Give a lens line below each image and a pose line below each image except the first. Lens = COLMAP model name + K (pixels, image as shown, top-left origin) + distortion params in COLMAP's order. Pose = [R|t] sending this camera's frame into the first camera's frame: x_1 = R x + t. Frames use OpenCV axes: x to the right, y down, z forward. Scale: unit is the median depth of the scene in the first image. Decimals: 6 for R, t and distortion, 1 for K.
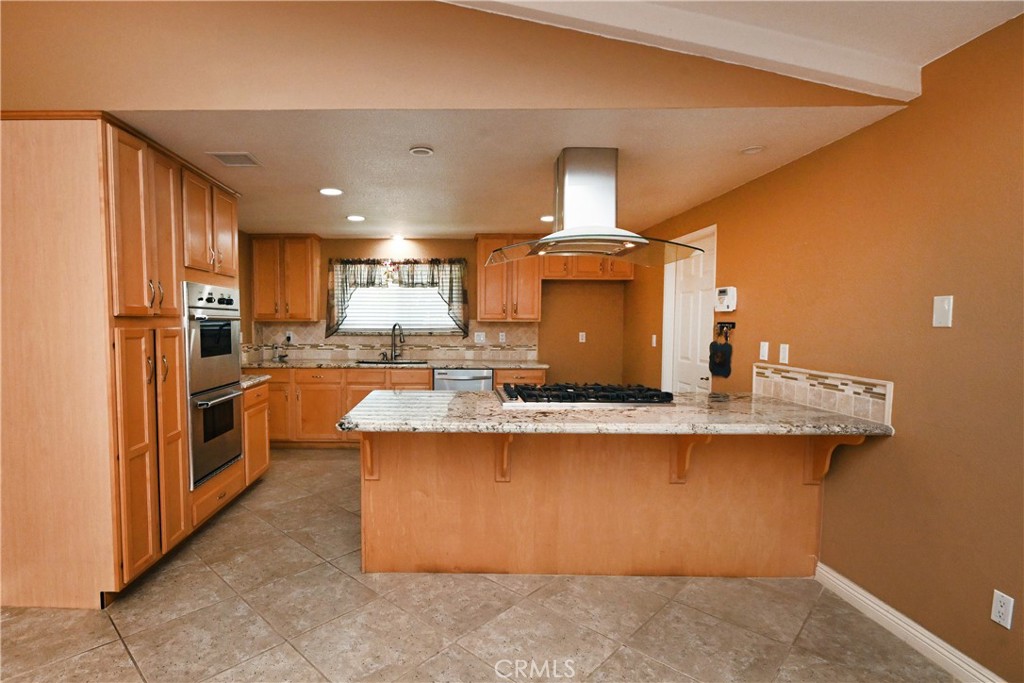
lens RADIAL K [[504.4, 0, 443.3], [0, 504.4, 350.3], [0, 0, 1]] dist [-0.016240, -0.001337]
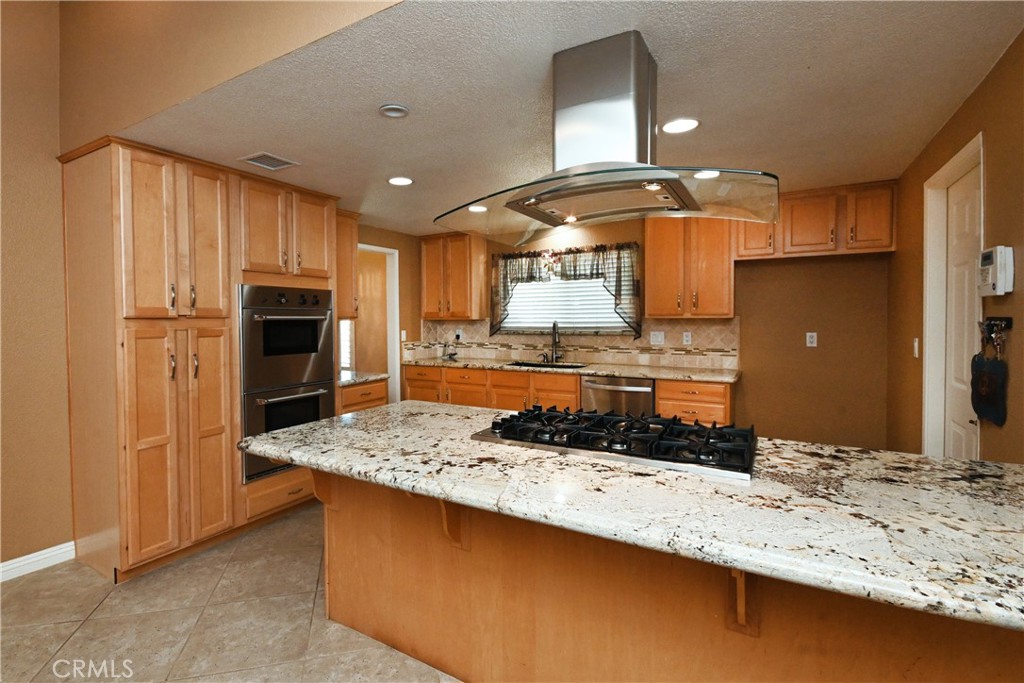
lens RADIAL K [[486.1, 0, 471.8], [0, 486.1, 329.0], [0, 0, 1]] dist [-0.007973, 0.000646]
pose [[0.861342, 0.003280, -0.508015, 0.226964], [-0.021441, 0.999323, -0.029901, -0.011434], [0.507573, 0.036647, 0.860829, 0.199514]]
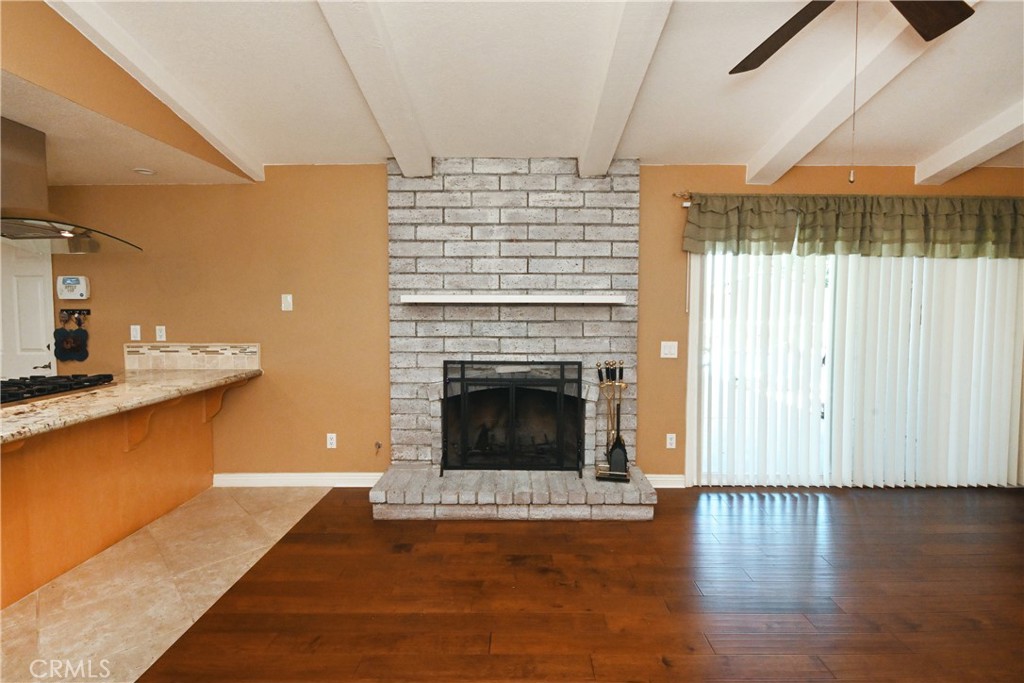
lens RADIAL K [[486.1, 0, 516.5], [0, 486.1, 332.9], [0, 0, 1]] dist [-0.007973, 0.000646]
pose [[-0.028342, -0.056982, 0.997973, -0.322232], [0.058131, 0.996590, 0.058554, -0.007820], [-0.997907, 0.059673, -0.024933, 0.066067]]
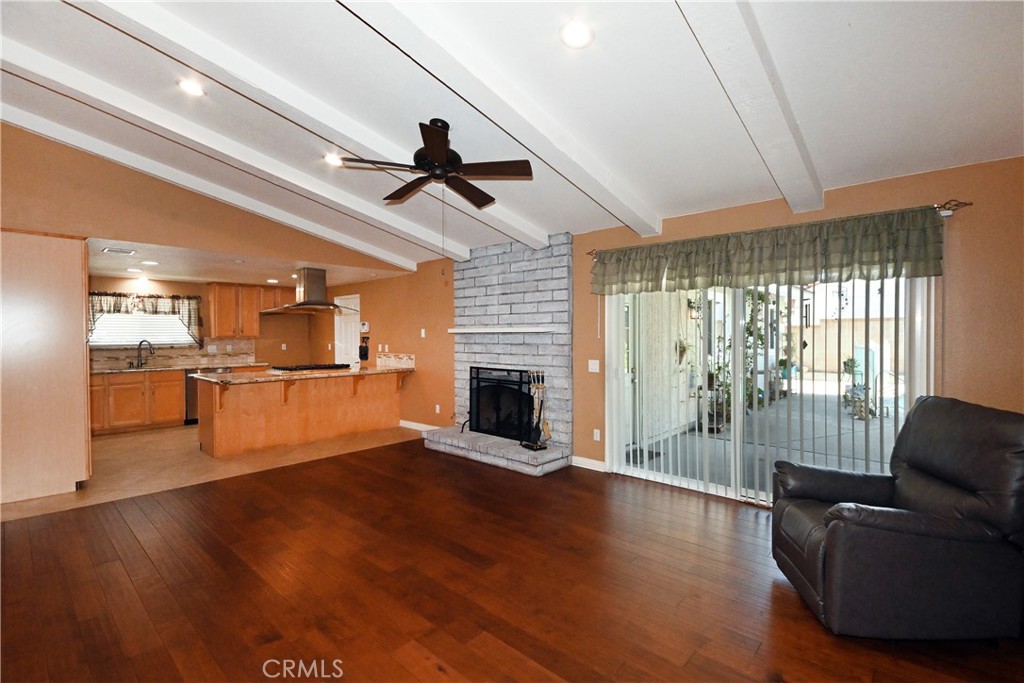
lens RADIAL K [[486.1, 0, 534.6], [0, 486.1, 342.0], [0, 0, 1]] dist [-0.007973, 0.000646]
pose [[0.649627, -0.019496, 0.760003, -0.427214], [0.053479, 0.998367, -0.020102, 0.036810], [-0.758370, 0.053703, 0.649609, -0.708187]]
